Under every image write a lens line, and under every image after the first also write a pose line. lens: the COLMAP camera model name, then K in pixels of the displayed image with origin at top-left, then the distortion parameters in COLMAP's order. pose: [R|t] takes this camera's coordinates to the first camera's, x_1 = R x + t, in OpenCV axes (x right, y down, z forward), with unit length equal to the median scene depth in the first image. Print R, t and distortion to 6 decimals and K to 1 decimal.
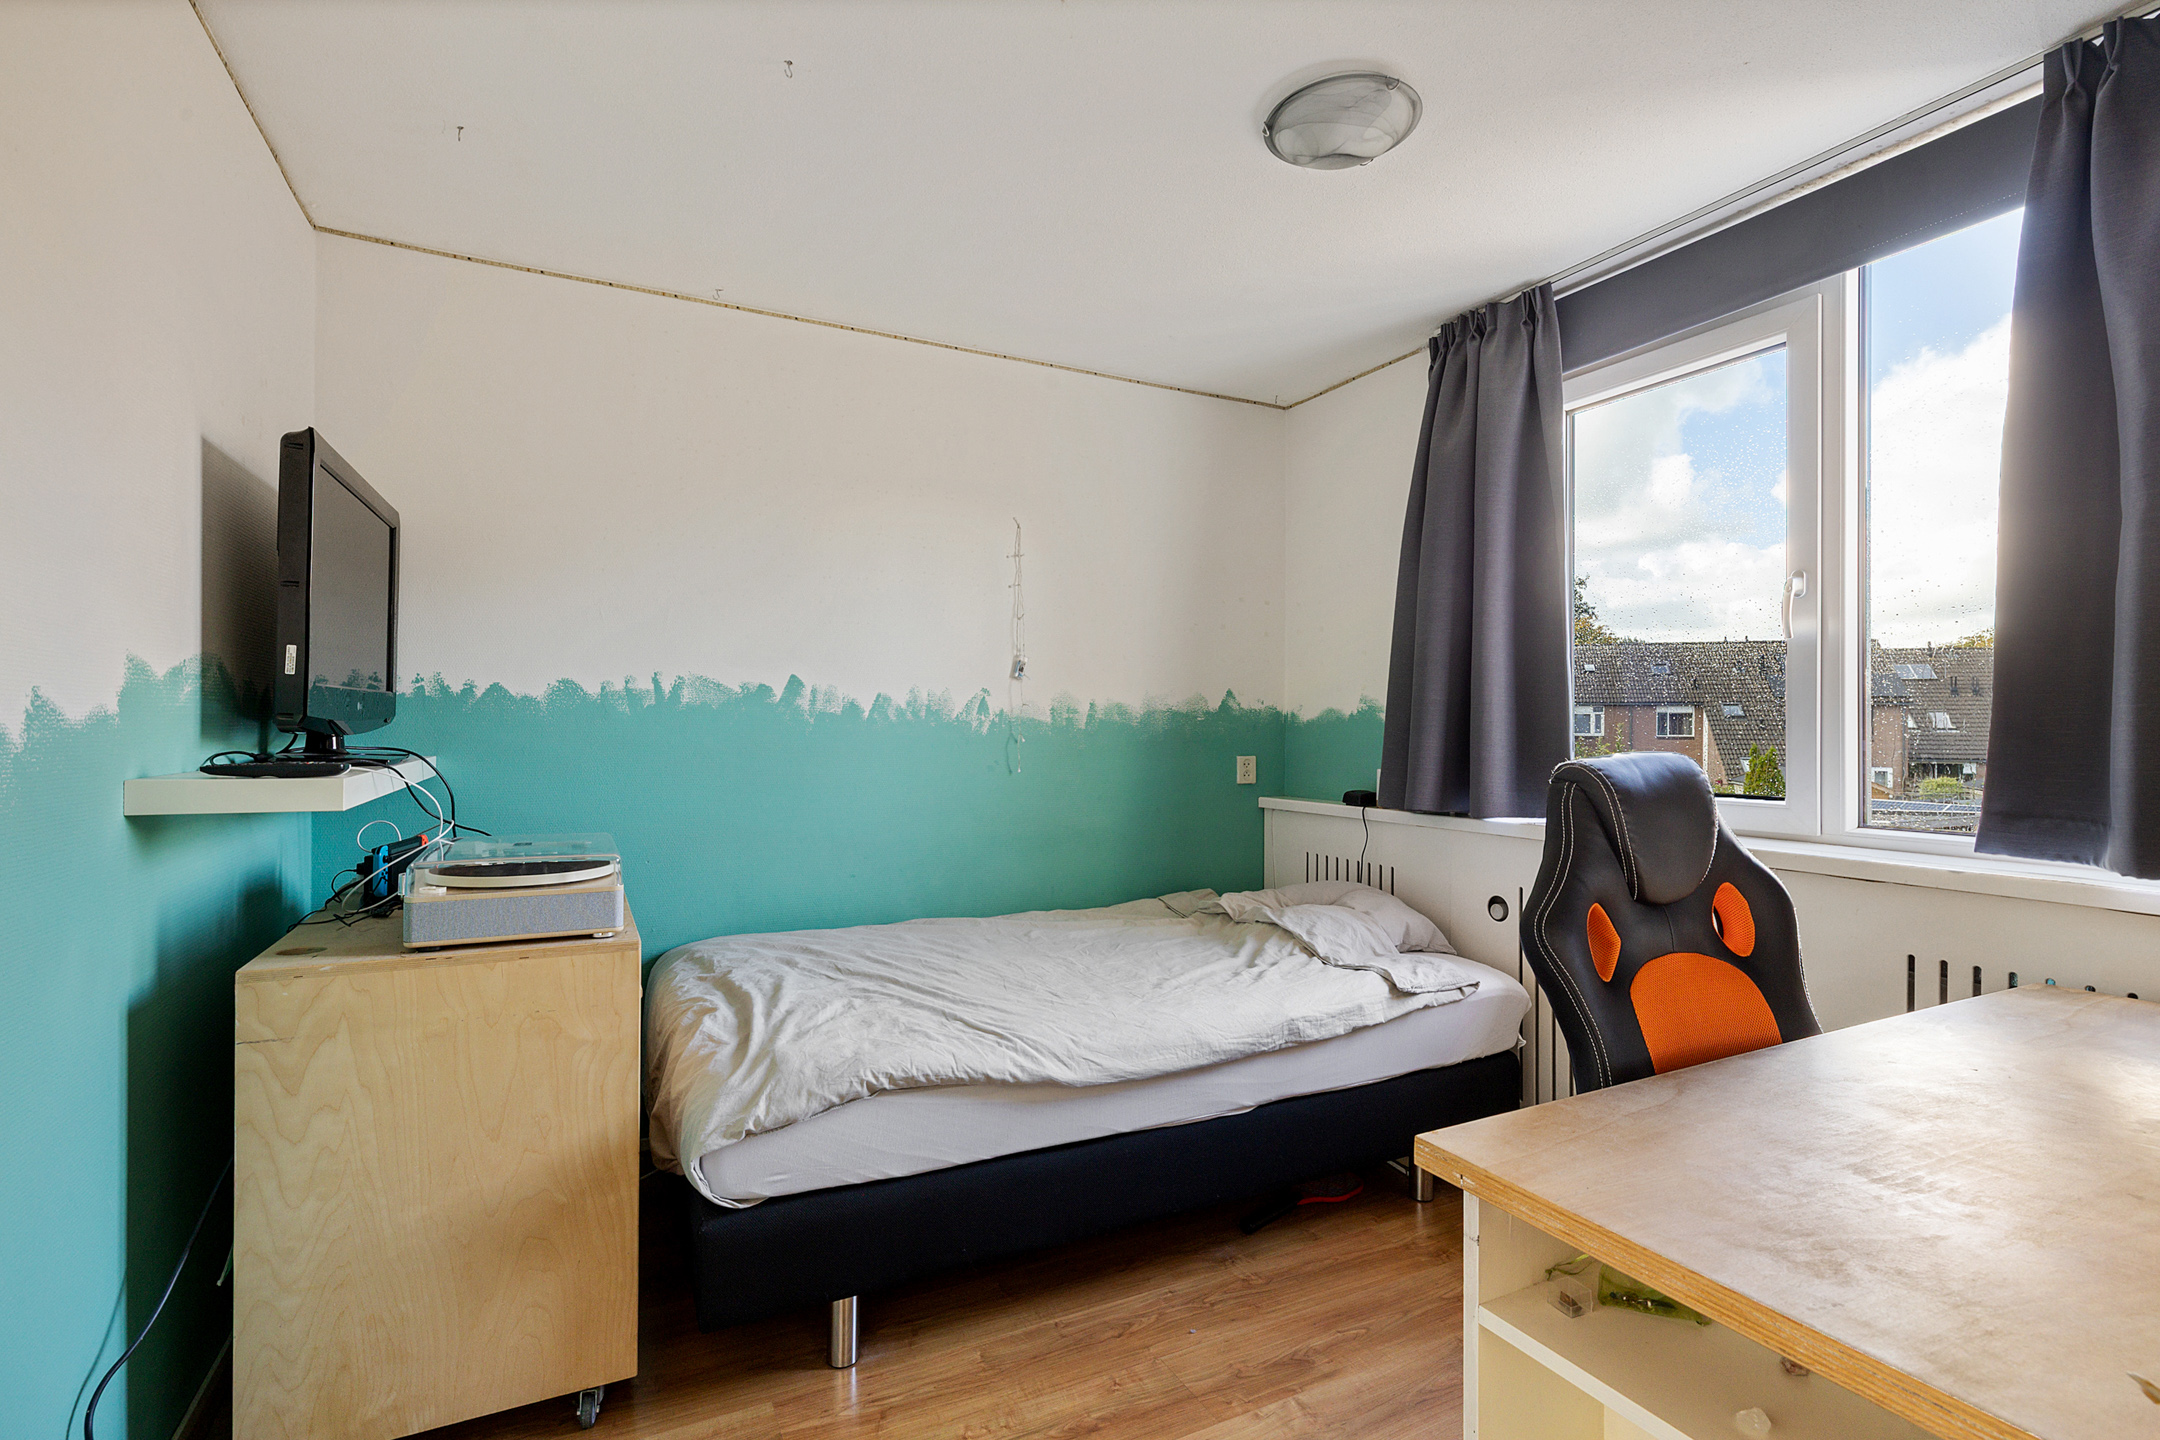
lens RADIAL K [[980.4, 0, 1067.8], [0, 980.4, 724.8], [0, 0, 1]] dist [-0.009229, 0.003493]
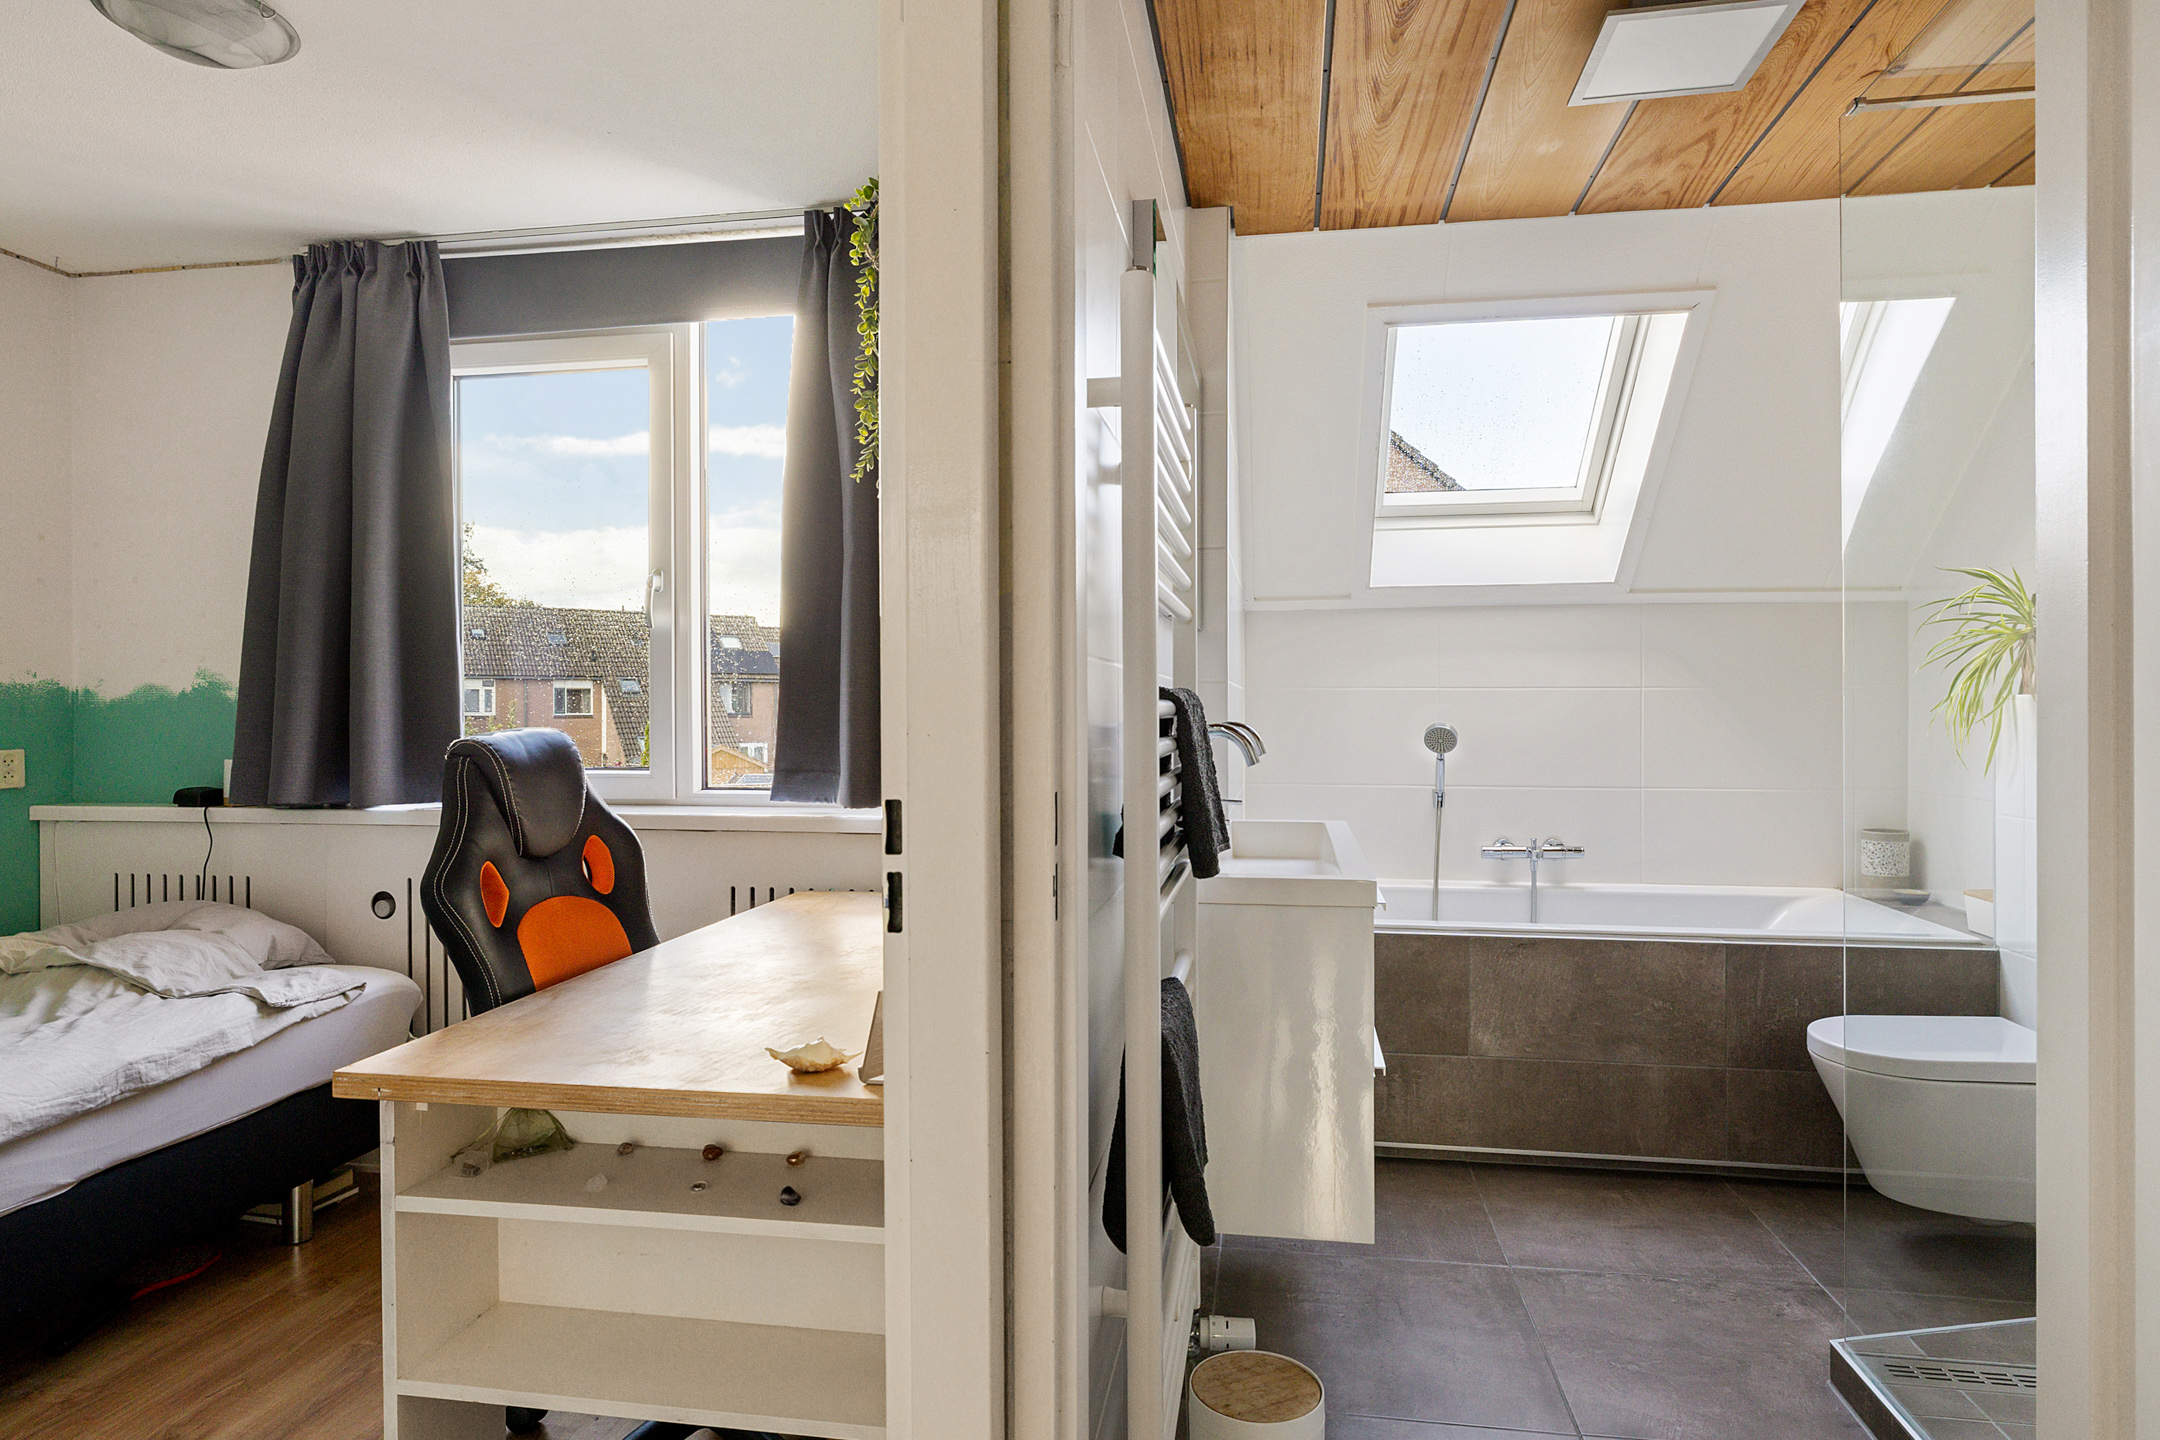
lens RADIAL K [[1239.6, 0, 1071.8], [0, 1239.6, 710.0], [0, 0, 1]] dist [0.001679, -0.000853]
pose [[0.592049, -0.008996, 0.805852, -0.140157], [0.003796, 0.999958, 0.008374, -0.002686], [-0.805893, -0.001899, 0.592058, -0.257299]]
